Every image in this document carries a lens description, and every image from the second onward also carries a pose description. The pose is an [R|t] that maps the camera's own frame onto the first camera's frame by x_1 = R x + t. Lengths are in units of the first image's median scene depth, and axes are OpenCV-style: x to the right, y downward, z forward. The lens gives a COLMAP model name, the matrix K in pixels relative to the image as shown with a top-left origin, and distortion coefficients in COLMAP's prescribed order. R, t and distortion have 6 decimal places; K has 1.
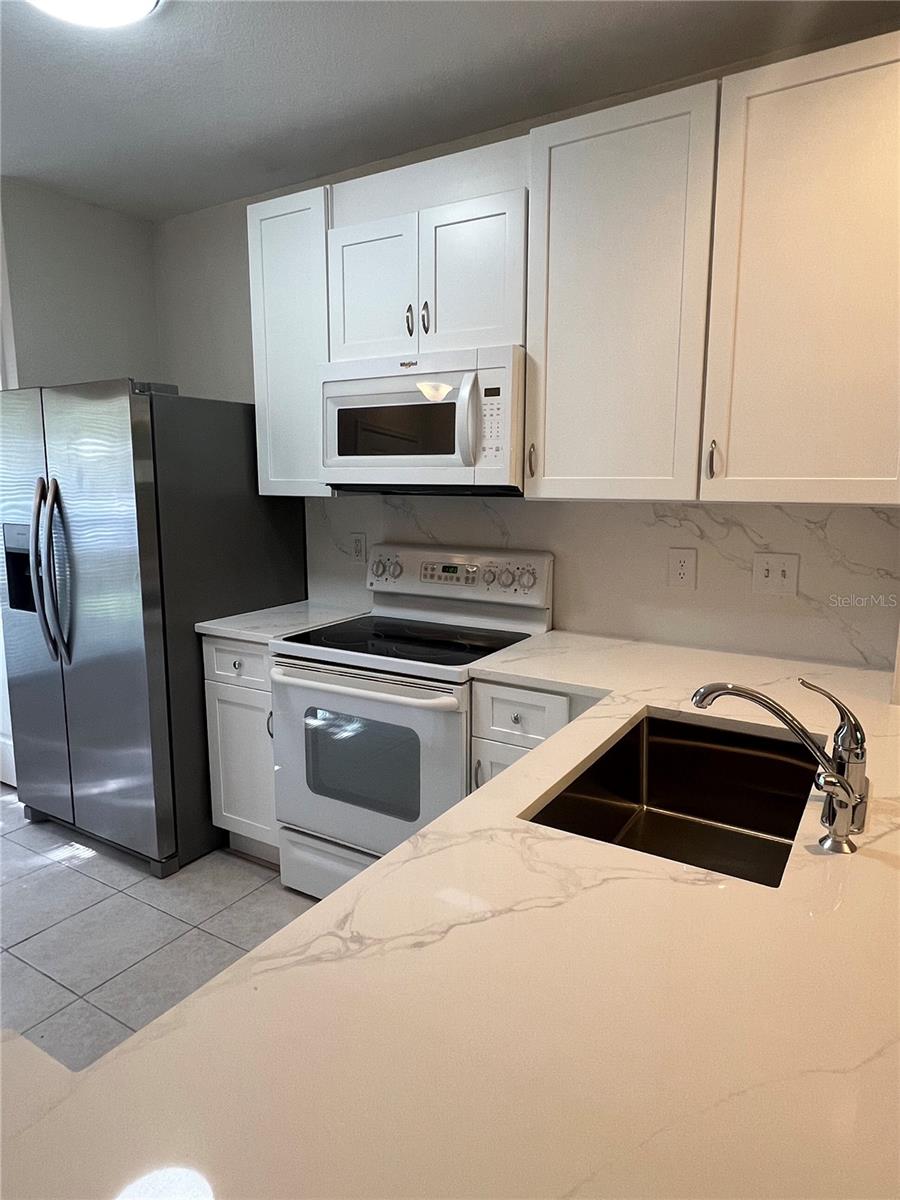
lens RADIAL K [[759.6, 0, 446.5], [0, 759.6, 604.1], [0, 0, 1]] dist [-0.002482, -0.001347]
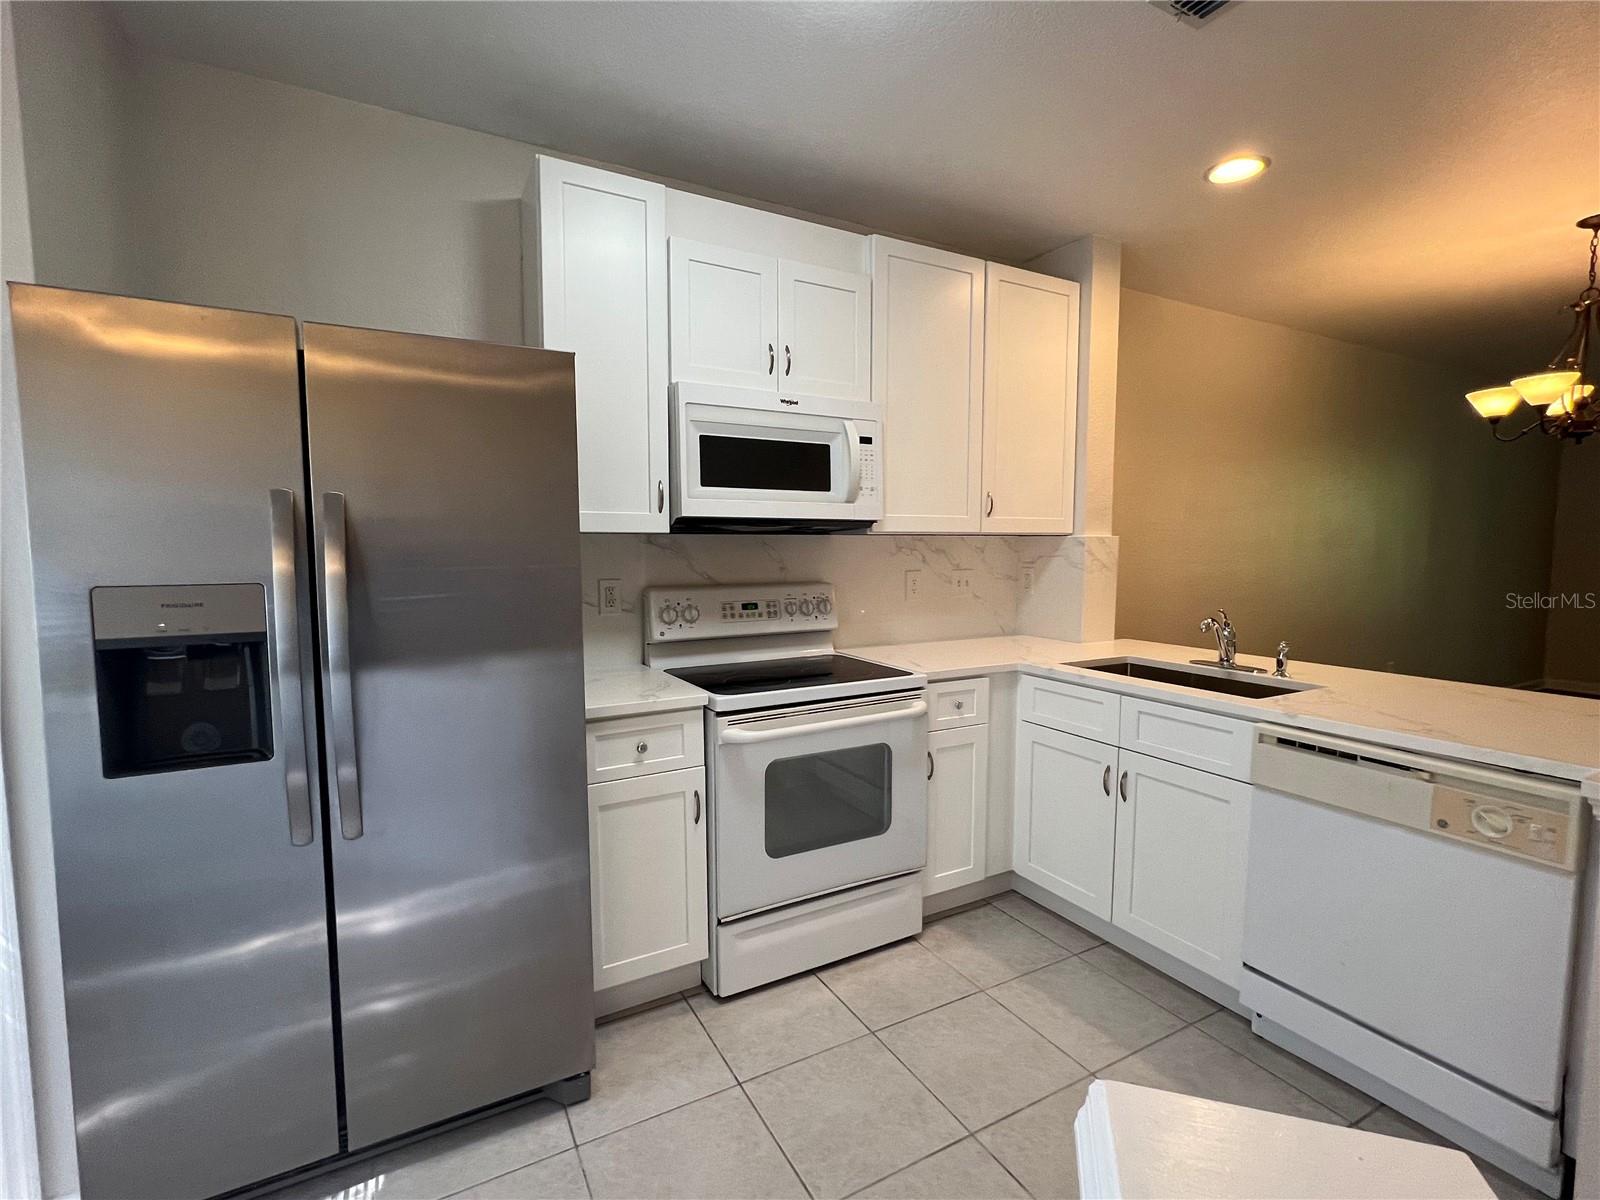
lens RADIAL K [[771.4, 0, 763.0], [0, 771.4, 609.6], [0, 0, 1]] dist [-0.004849, 0.001070]
pose [[0.475950, -0.072458, 0.876482, -0.925675], [0.149379, 0.988780, 0.000625, -0.041489], [-0.866693, 0.130630, 0.481434, 0.524035]]
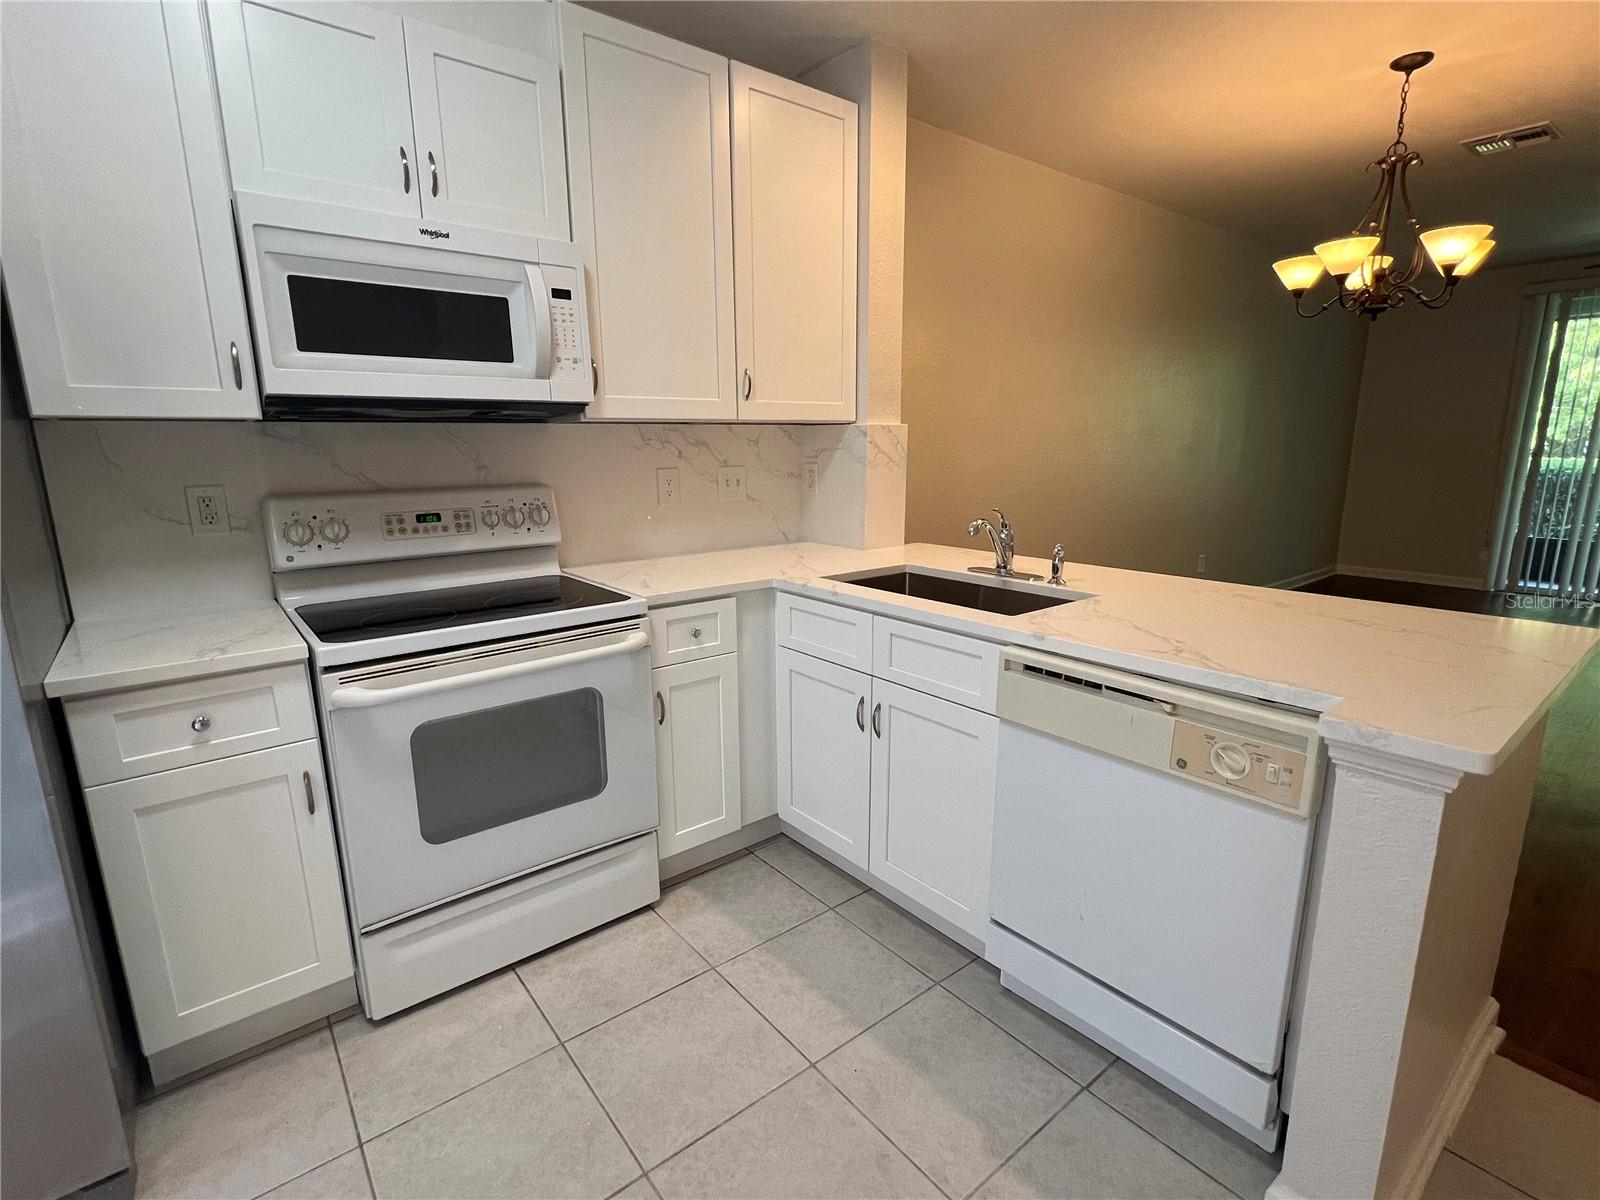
lens RADIAL K [[771.4, 0, 800.7], [0, 771.4, 613.6], [0, 0, 1]] dist [-0.004849, 0.001070]
pose [[0.314909, -0.206806, 0.926317, -0.657044], [0.169867, 0.972495, 0.159368, -0.012212], [-0.933797, 0.107164, 0.341377, 0.413426]]
